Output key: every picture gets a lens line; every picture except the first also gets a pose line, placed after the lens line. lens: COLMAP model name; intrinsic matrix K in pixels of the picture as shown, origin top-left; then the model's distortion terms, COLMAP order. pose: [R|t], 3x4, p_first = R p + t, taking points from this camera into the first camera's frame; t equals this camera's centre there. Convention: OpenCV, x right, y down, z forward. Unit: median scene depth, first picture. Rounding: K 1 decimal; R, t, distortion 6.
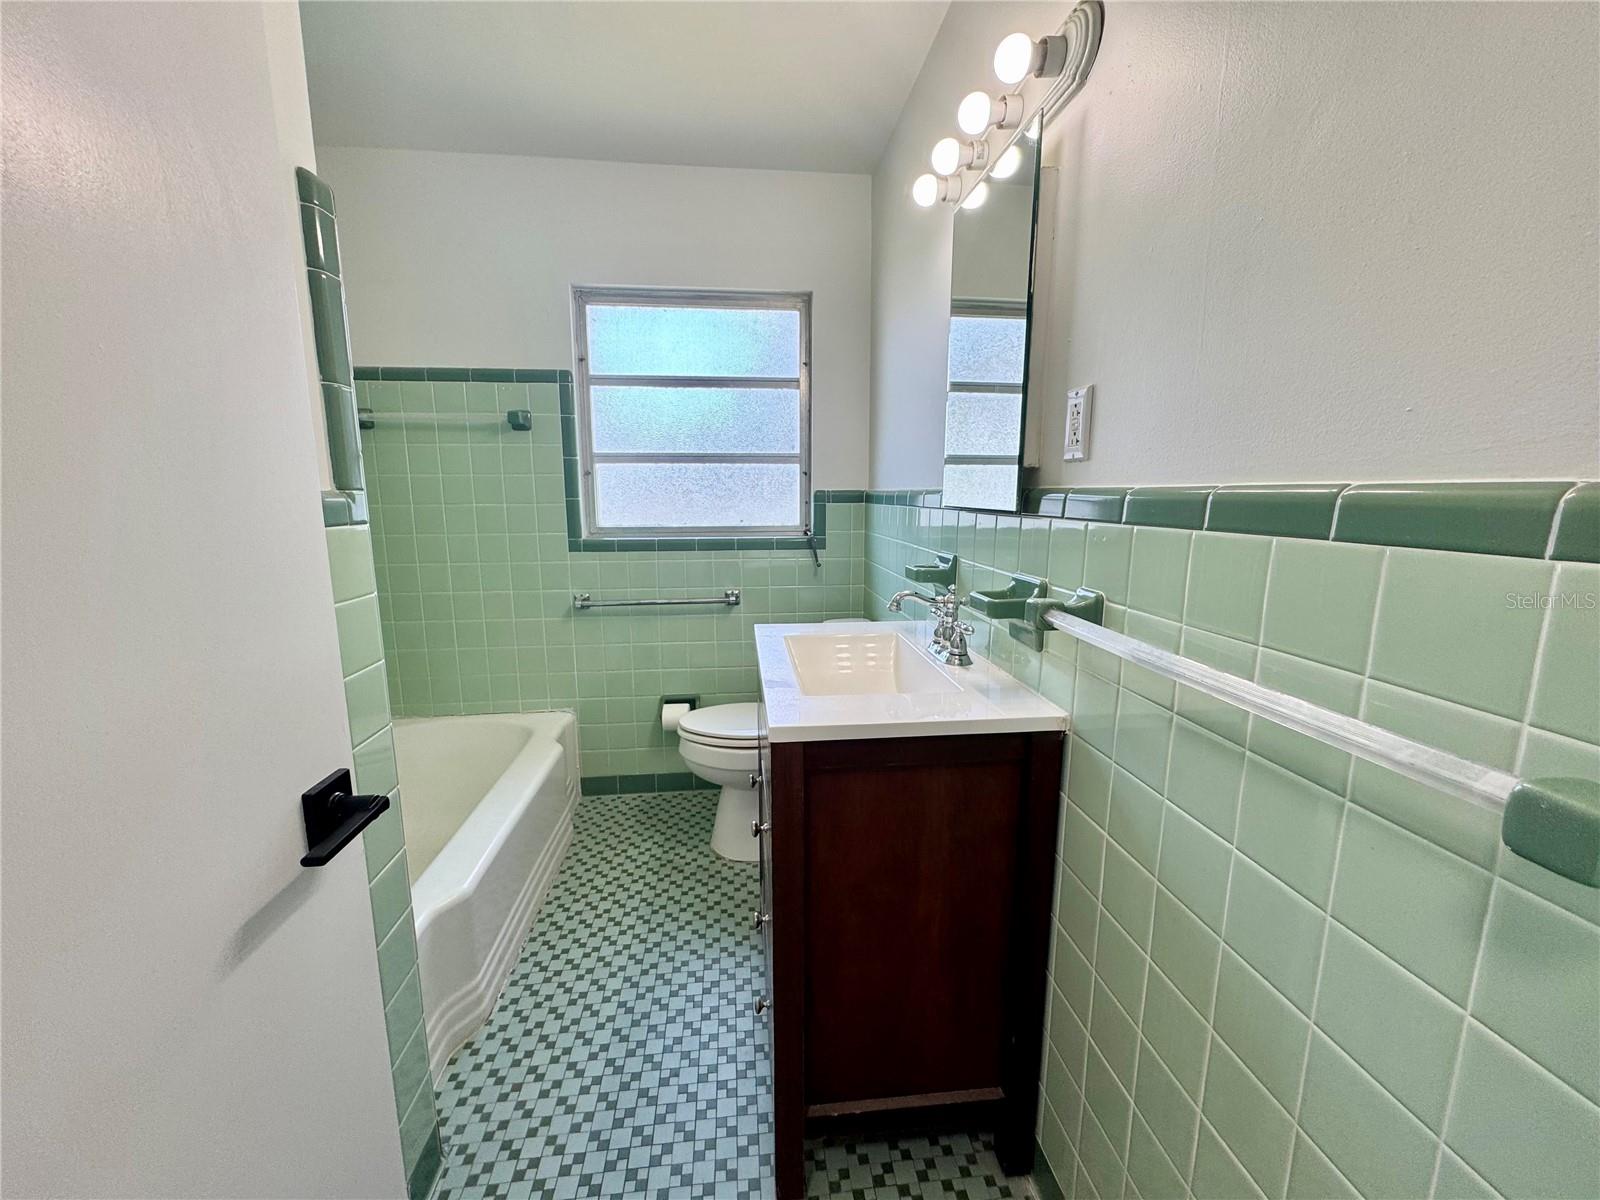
lens RADIAL K [[637.7, 0, 798.9], [0, 637.7, 600.2], [0, 0, 1]] dist [-0.002634, 0.001265]
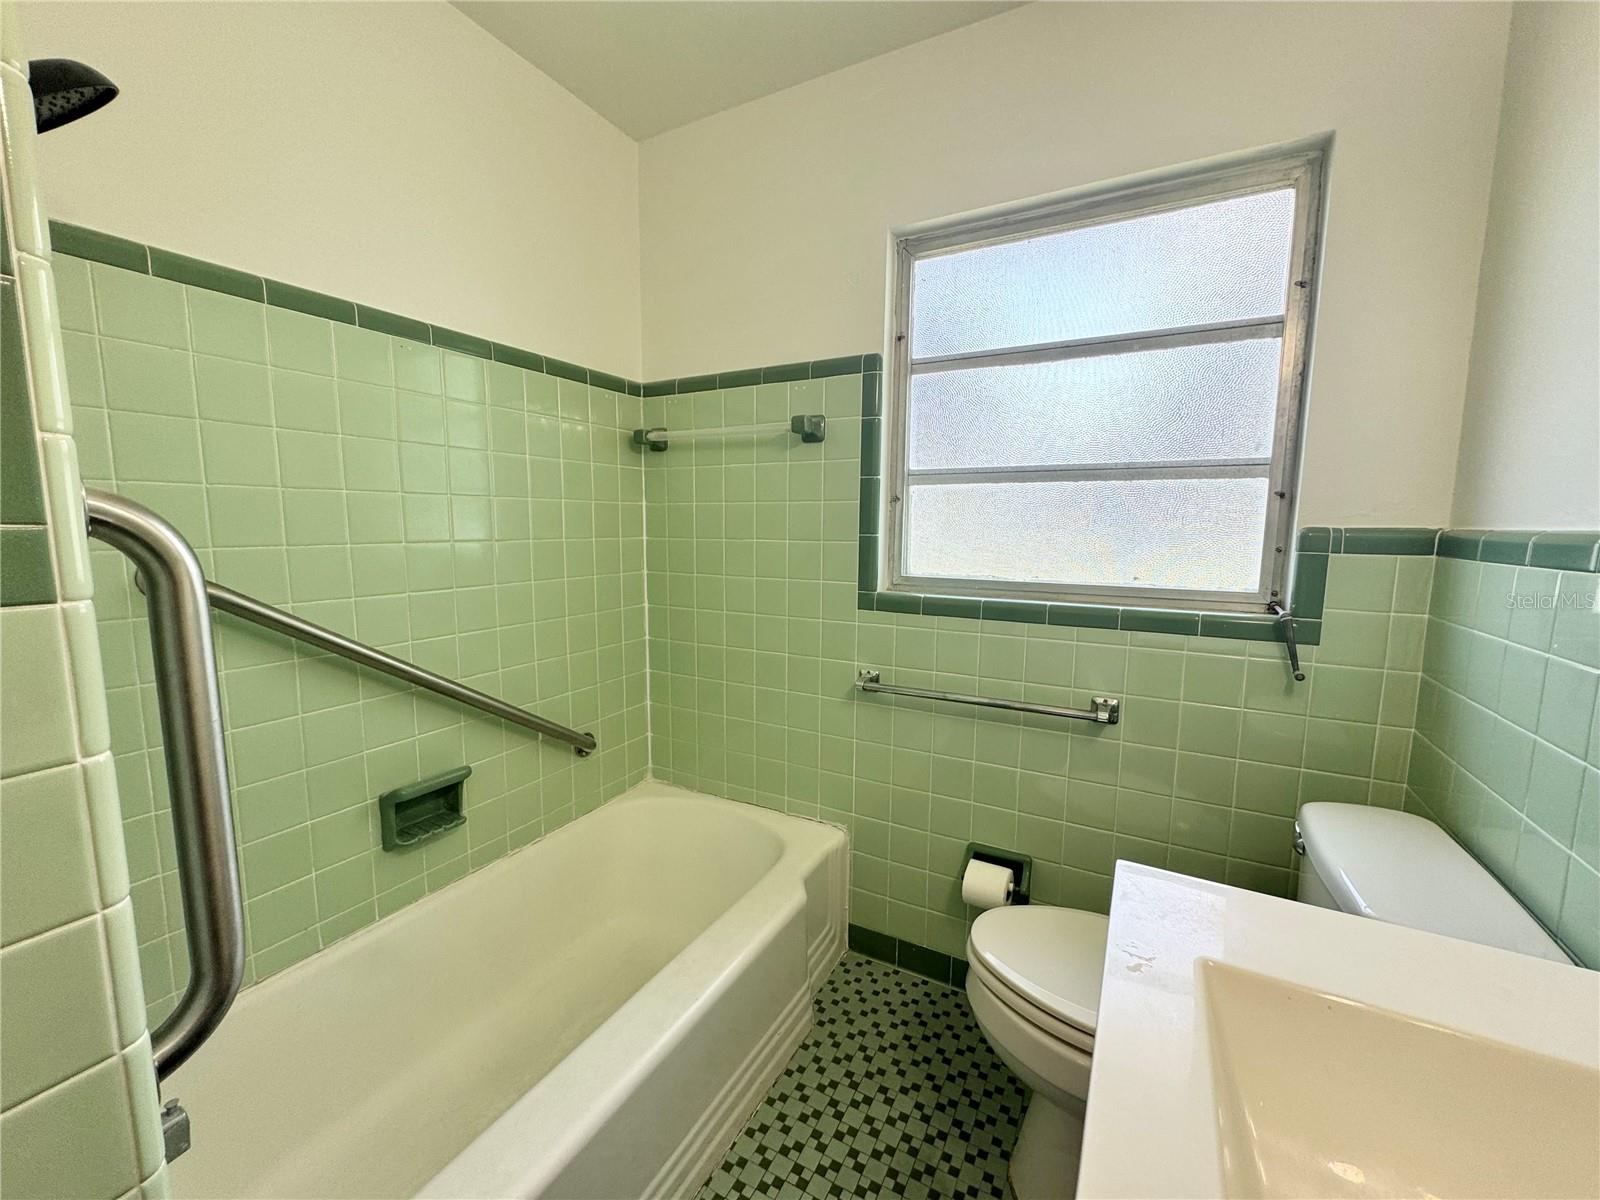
lens RADIAL K [[637.7, 0, 800.7], [0, 637.7, 599.1], [0, 0, 1]] dist [-0.002634, 0.001265]
pose [[0.823160, 0.075921, -0.562711, -0.014361], [-0.106002, 0.994146, -0.020935, -0.064384], [0.557828, 0.076881, 0.826388, 0.371293]]
